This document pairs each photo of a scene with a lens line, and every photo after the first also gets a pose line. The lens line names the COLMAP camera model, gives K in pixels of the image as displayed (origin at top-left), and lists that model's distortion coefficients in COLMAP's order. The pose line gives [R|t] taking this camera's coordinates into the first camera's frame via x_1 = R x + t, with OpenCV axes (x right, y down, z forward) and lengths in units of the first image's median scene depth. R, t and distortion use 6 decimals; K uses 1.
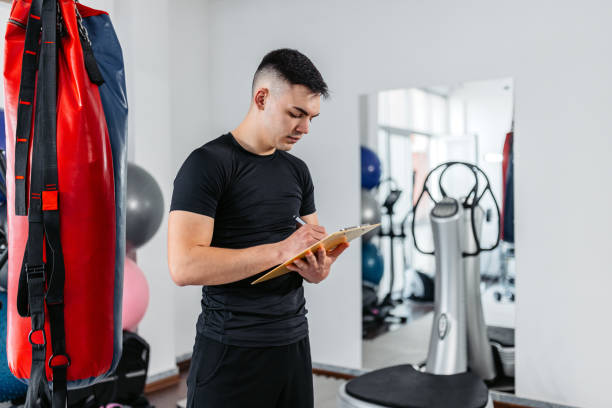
lens RADIAL K [[501.4, 0, 306.0], [0, 501.4, 204.0], [0, 0, 1]] dist [-0.058382, 0.003183]
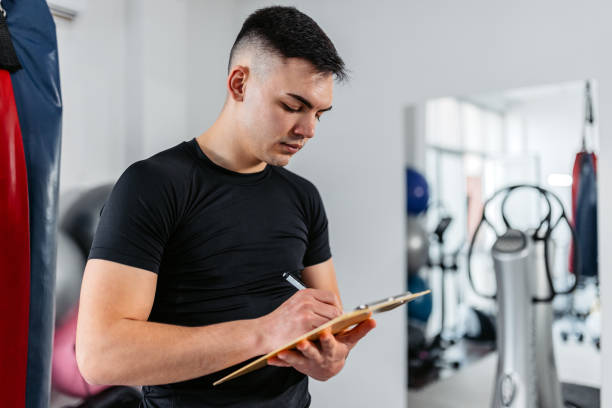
lens RADIAL K [[501.4, 0, 306.0], [0, 501.4, 204.0], [0, 0, 1]] dist [-0.058382, 0.003183]
pose [[0.995563, 0.004073, -0.094012, 0.051366], [-0.008432, 0.998905, -0.046016, -0.027201], [0.093721, 0.046604, 0.994507, 0.357725]]
